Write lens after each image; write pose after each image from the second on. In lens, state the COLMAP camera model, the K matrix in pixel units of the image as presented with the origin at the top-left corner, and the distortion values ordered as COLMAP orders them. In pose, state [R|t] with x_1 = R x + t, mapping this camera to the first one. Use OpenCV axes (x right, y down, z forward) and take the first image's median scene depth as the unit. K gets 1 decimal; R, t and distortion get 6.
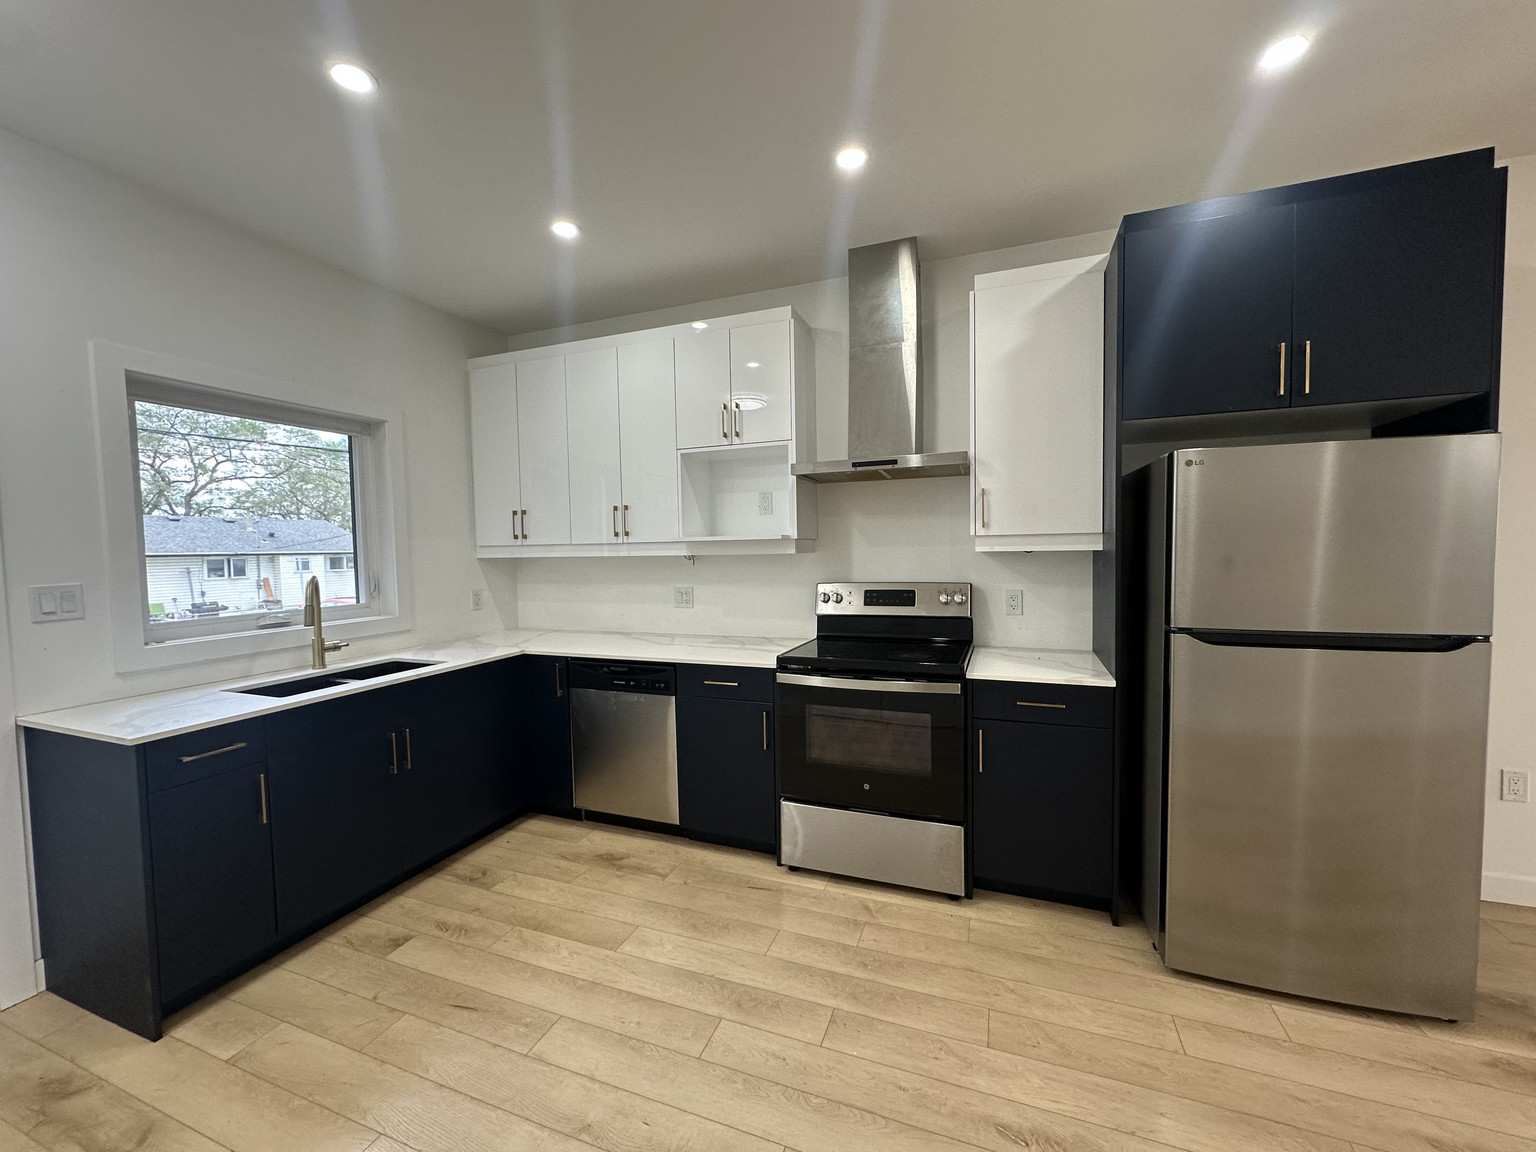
lens RADIAL K [[612.1, 0, 767.3], [0, 612.1, 574.8], [0, 0, 1]] dist [-0.003824, 0.001120]
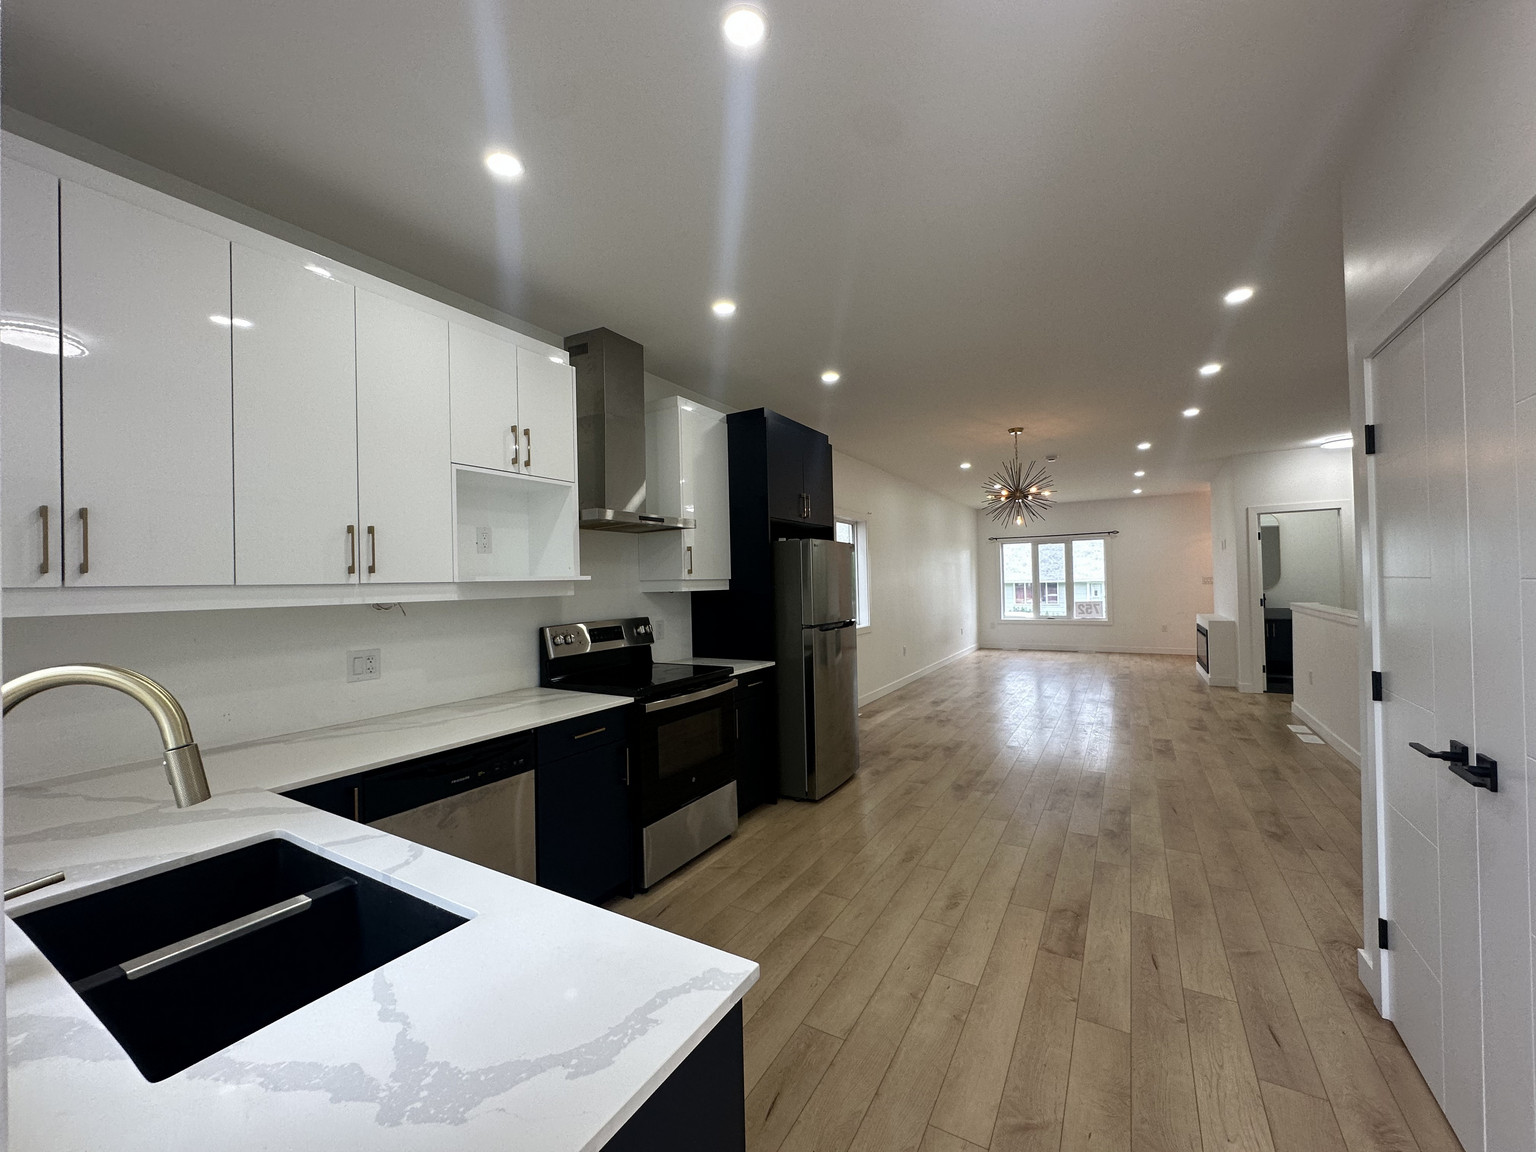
lens RADIAL K [[612.1, 0, 772.7], [0, 612.1, 573.5], [0, 0, 1]] dist [-0.003824, 0.001120]
pose [[0.162885, 0.028401, 0.986236, -1.084769], [0.066498, 0.996997, -0.039693, -0.010703], [-0.984402, 0.072048, 0.160507, 0.634468]]
